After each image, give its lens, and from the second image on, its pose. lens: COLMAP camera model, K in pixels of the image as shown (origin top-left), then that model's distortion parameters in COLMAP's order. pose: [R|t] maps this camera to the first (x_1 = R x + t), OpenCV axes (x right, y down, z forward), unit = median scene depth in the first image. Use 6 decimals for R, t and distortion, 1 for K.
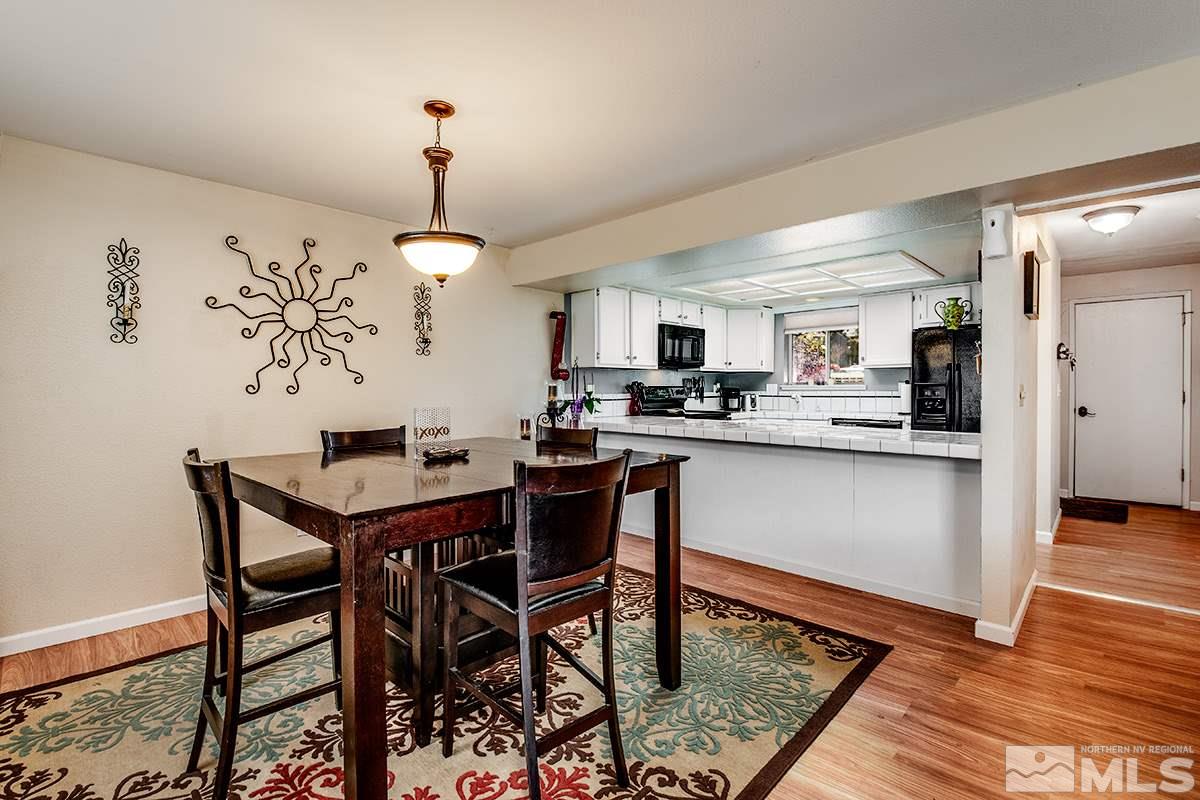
lens RADIAL K [[544.0, 0, 588.7], [0, 544.0, 388.1], [0, 0, 1]] dist [0.001297, -0.002462]
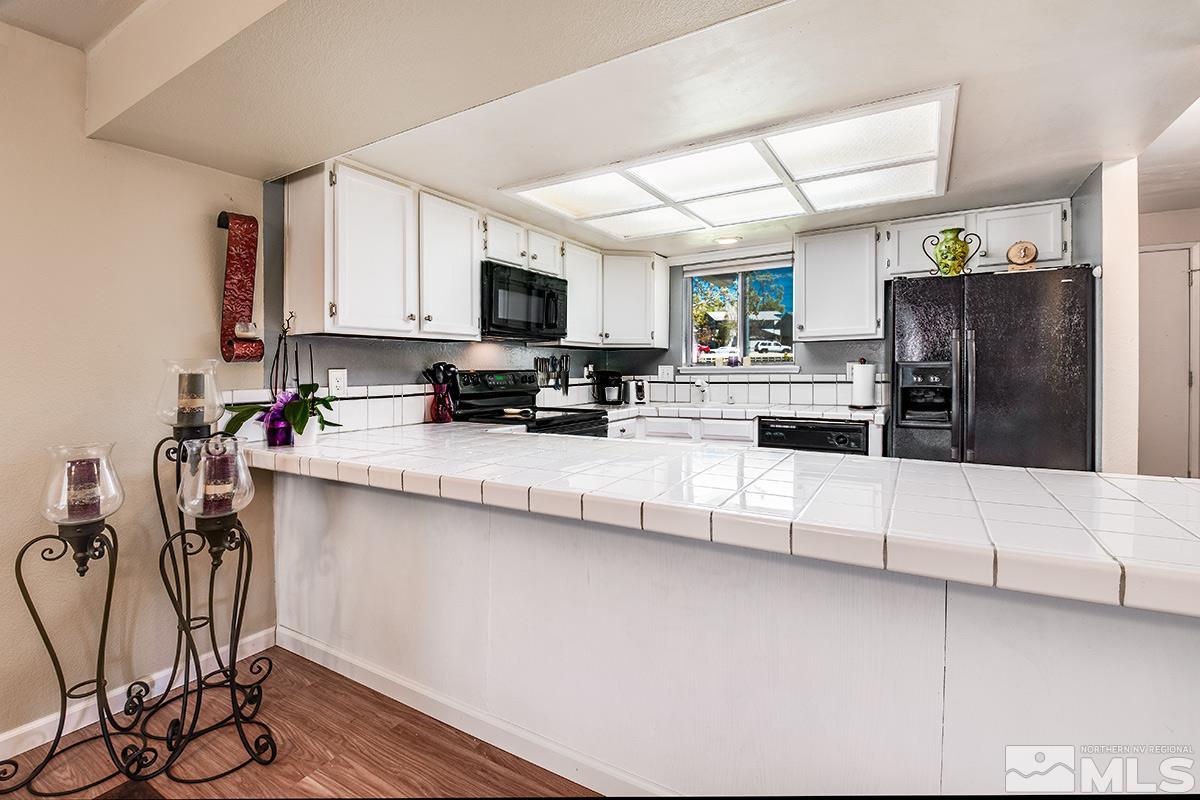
lens RADIAL K [[544.0, 0, 605.1], [0, 544.0, 360.0], [0, 0, 1]] dist [0.001297, -0.002462]
pose [[0.971871, -0.005475, 0.235450, 0.117986], [0.009858, 0.999799, -0.017442, -0.003005], [-0.235307, 0.019272, 0.971730, 0.412004]]
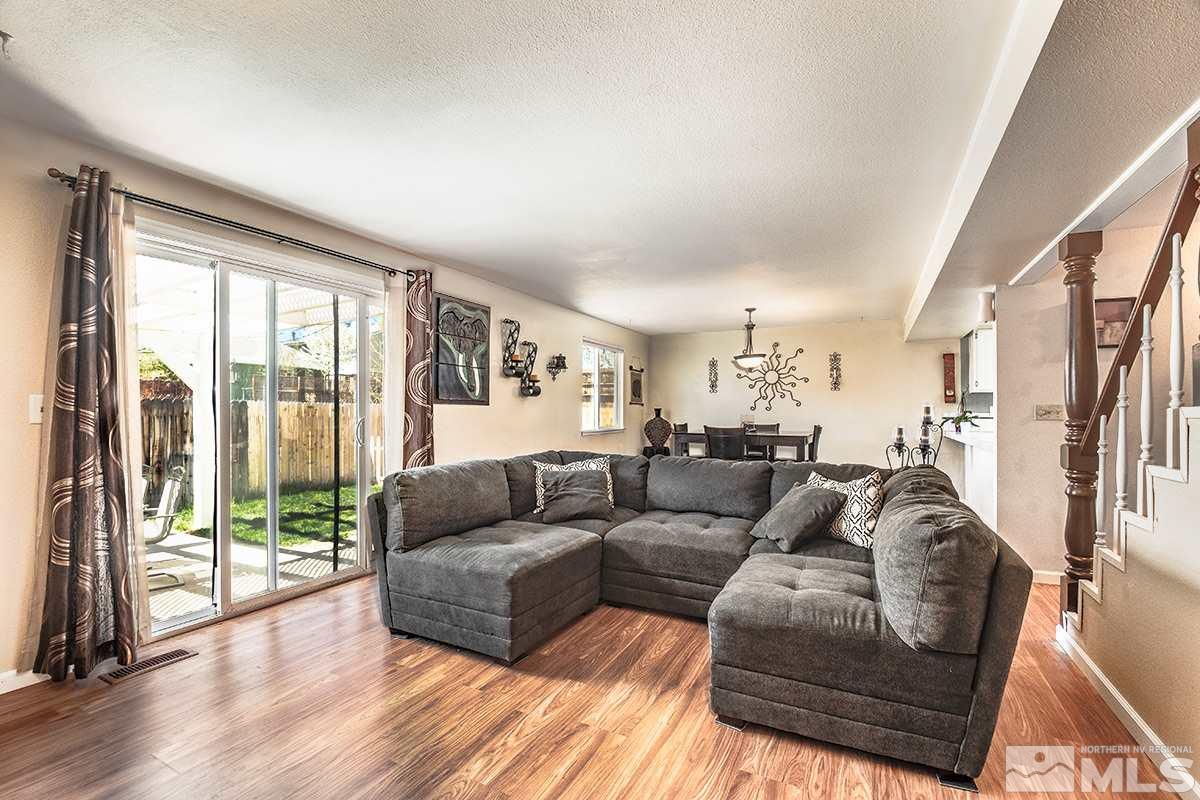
lens RADIAL K [[529.1, 0, 602.2], [0, 529.1, 409.2], [0, 0, 1]] dist [-0.001294, -0.000053]
pose [[0.290382, 0.001943, -0.956909, 0.844627], [-0.003598, 0.999993, 0.000939, 0.003406], [0.956904, 0.003171, 0.290387, -0.210254]]
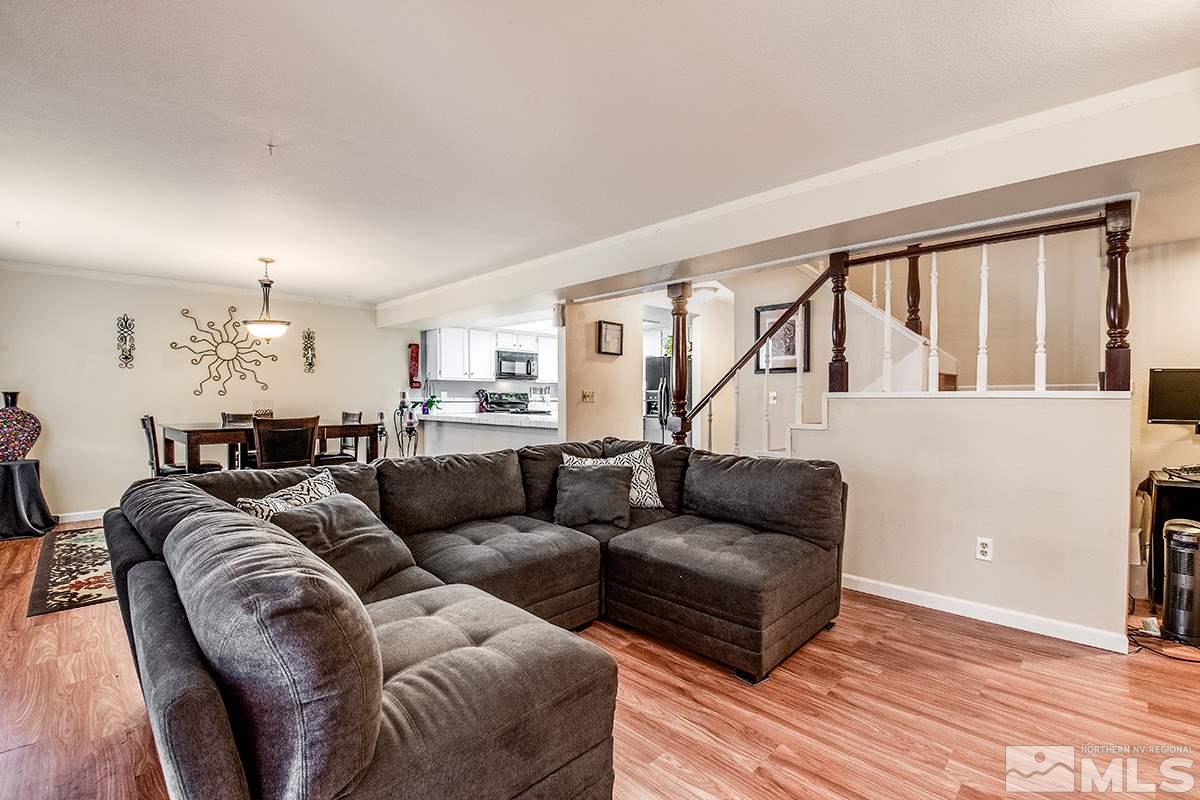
lens RADIAL K [[544.0, 0, 604.5], [0, 544.0, 403.0], [0, 0, 1]] dist [0.001297, -0.002462]
pose [[0.999992, -0.003415, -0.002080, 0.414485], [0.003422, 0.999988, 0.003627, 0.019723], [0.002067, -0.003634, 0.999991, -0.454369]]
